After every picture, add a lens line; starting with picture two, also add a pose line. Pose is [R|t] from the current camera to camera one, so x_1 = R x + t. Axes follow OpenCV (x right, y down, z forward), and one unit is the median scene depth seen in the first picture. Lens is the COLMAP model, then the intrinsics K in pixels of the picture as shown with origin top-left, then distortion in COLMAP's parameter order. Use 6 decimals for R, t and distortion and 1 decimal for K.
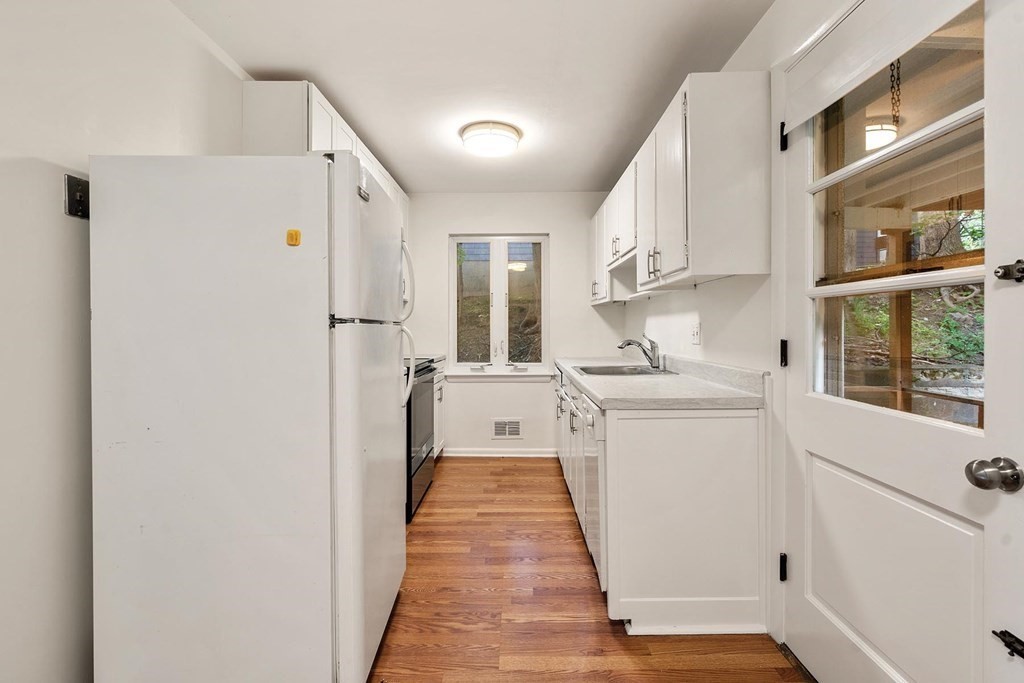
lens RADIAL K [[474.9, 0, 506.8], [0, 474.9, 335.1], [0, 0, 1]] dist [-0.002726, 0.001242]
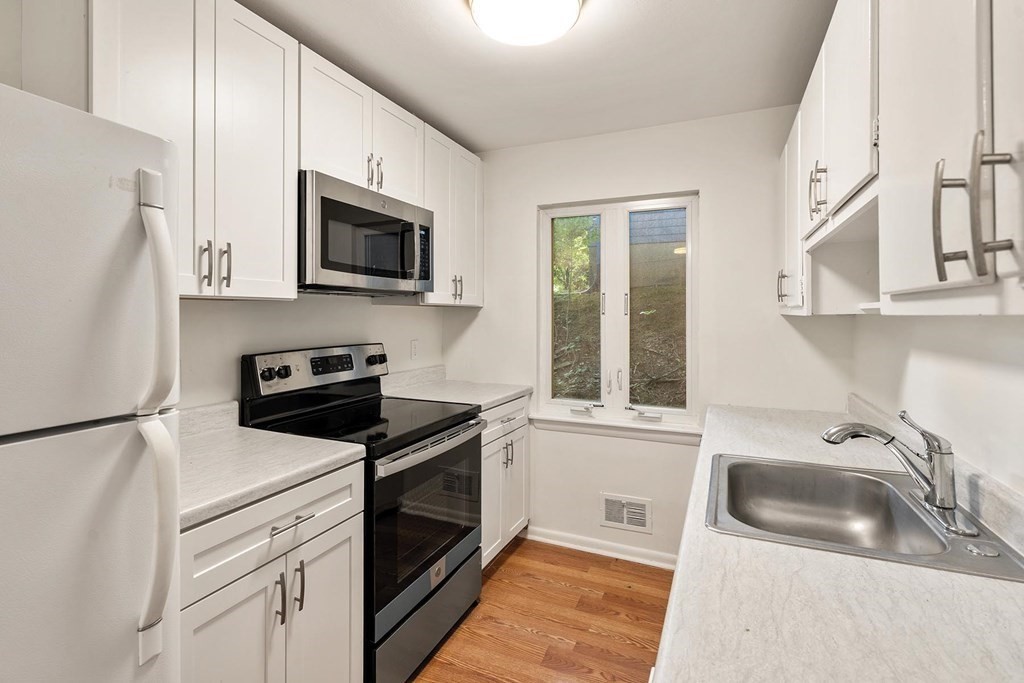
lens RADIAL K [[474.9, 0, 512.3], [0, 474.9, 316.0], [0, 0, 1]] dist [-0.002726, 0.001242]
pose [[0.921395, 0.004776, -0.388599, 0.110456], [-0.009040, 0.999917, -0.009144, -0.055076], [0.388523, 0.011939, 0.921362, 0.395203]]
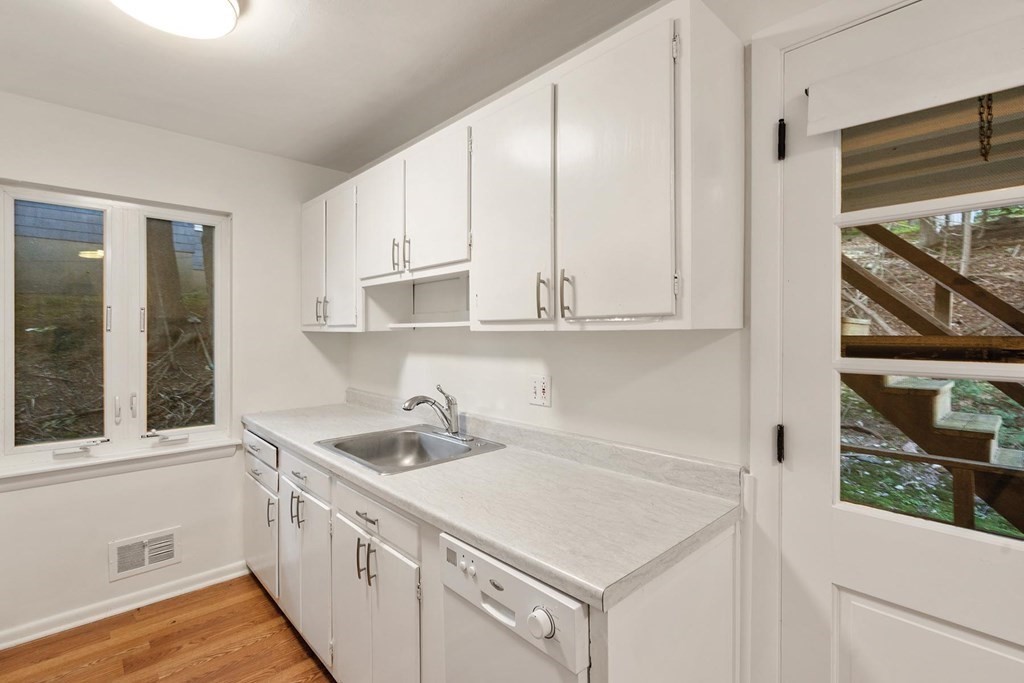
lens RADIAL K [[474.9, 0, 506.1], [0, 474.9, 337.2], [0, 0, 1]] dist [-0.002726, 0.001242]
pose [[0.718759, -0.003562, 0.695250, -0.086577], [0.007513, 0.999968, -0.002643, -0.052313], [-0.695219, 0.007123, 0.718763, 0.330840]]
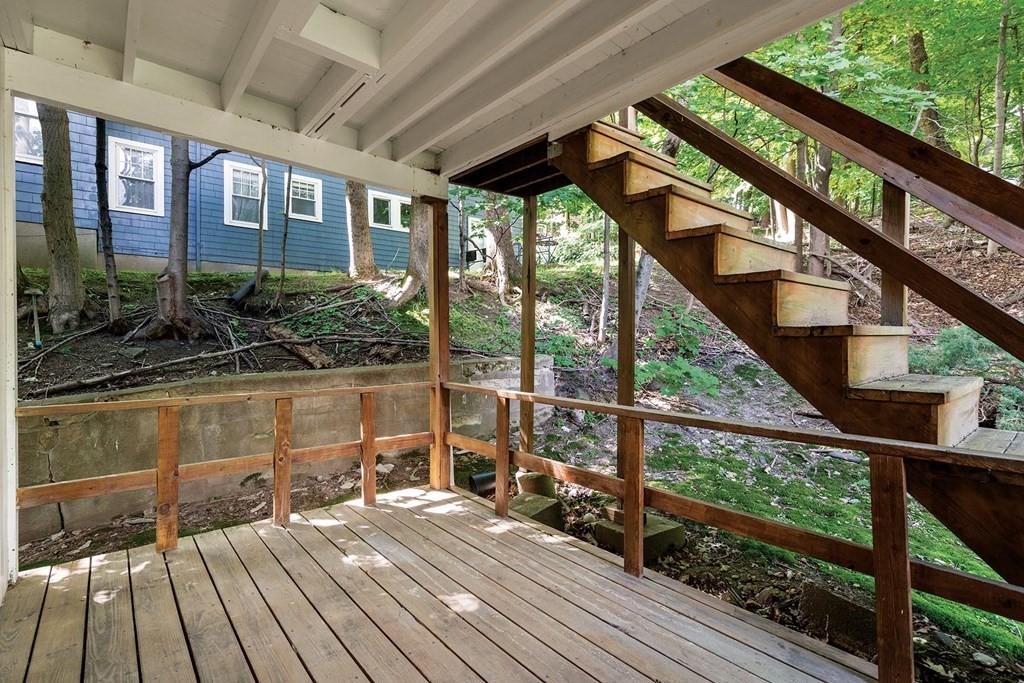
lens RADIAL K [[474.9, 0, 509.7], [0, 474.9, 339.7], [0, 0, 1]] dist [-0.002726, 0.001242]
pose [[0.752418, -0.007467, 0.658644, 0.361461], [0.016898, 0.999825, -0.007969, 0.041982], [-0.658469, 0.017126, 0.752413, 0.276034]]
